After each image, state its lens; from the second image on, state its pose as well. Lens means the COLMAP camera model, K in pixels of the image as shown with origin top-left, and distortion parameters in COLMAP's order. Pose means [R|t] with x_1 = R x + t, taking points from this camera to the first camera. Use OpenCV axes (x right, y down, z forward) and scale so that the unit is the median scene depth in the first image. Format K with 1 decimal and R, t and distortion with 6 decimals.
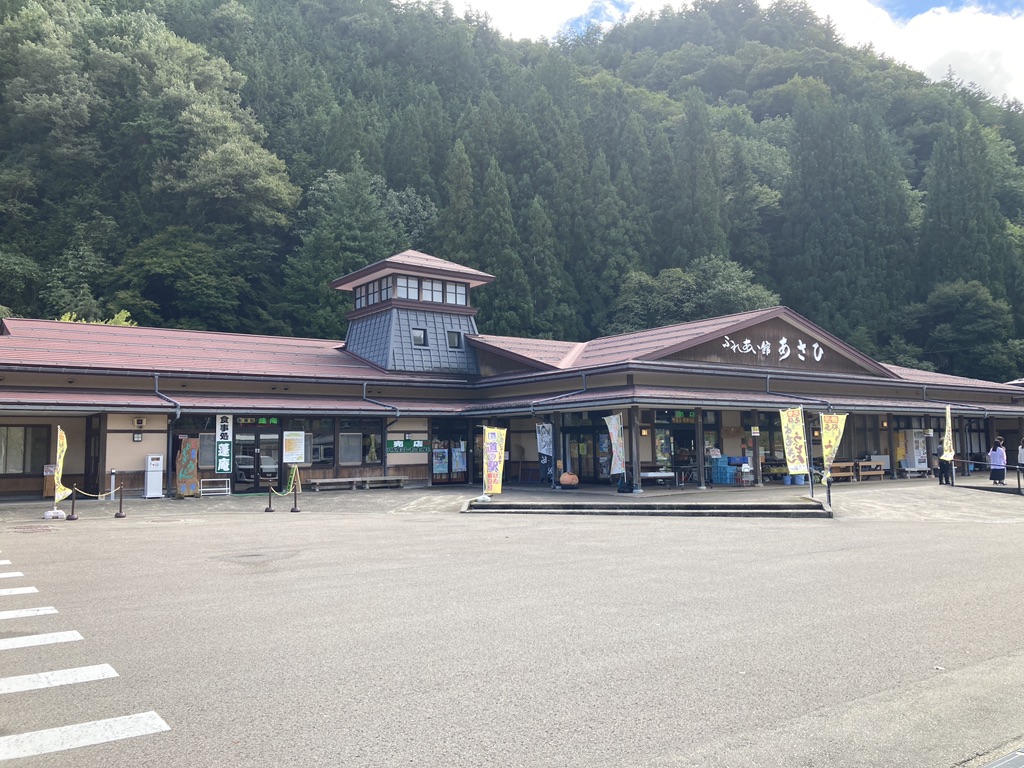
lens RADIAL K [[813.1, 0, 498.8], [0, 813.1, 381.1], [0, 0, 1]] dist [0.035572, -0.002321]
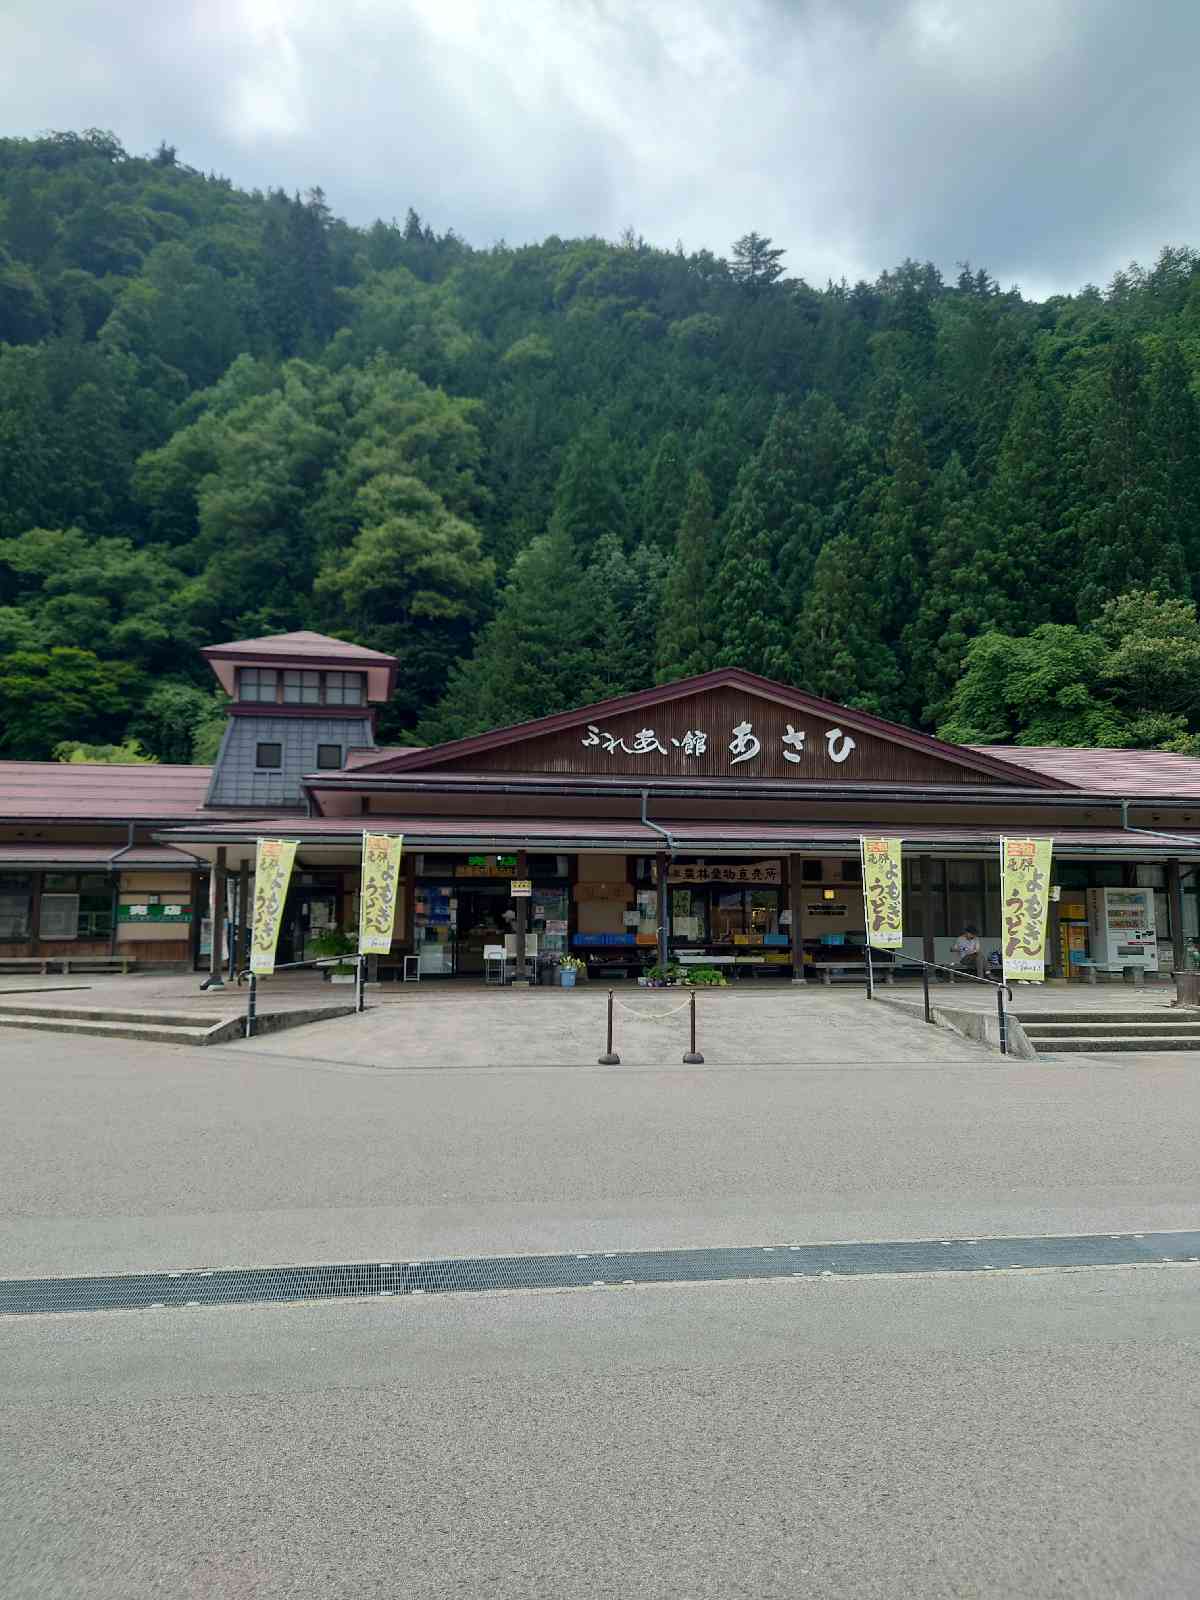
lens RADIAL K [[1147.2, 0, 583.5], [0, 1147.2, 795.7], [0, 0, 1]] dist [0.040882, -0.000991]
pose [[0.908169, -0.036351, -0.417022, 0.611666], [0.024337, 0.999122, -0.034092, 0.021952], [0.417896, 0.020812, 0.908257, 0.255838]]
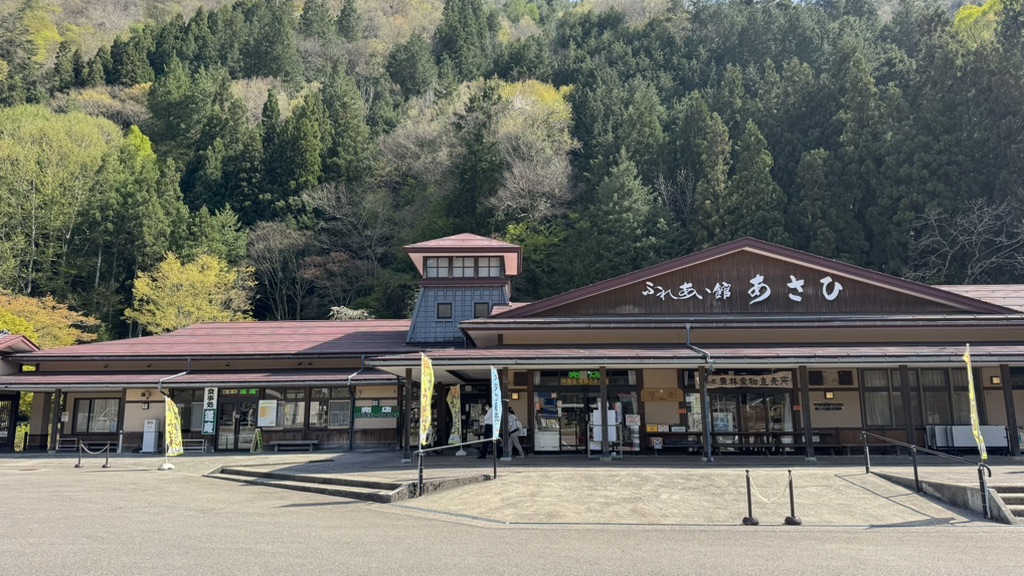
lens RADIAL K [[710.3, 0, 513.7], [0, 710.3, 295.7], [0, 0, 1]] dist [0.104177, -0.145038]
pose [[0.812939, -0.093044, -0.574867, 0.592220], [0.046153, 0.994343, -0.095670, 0.024571], [0.580517, 0.051242, 0.812634, 0.307787]]
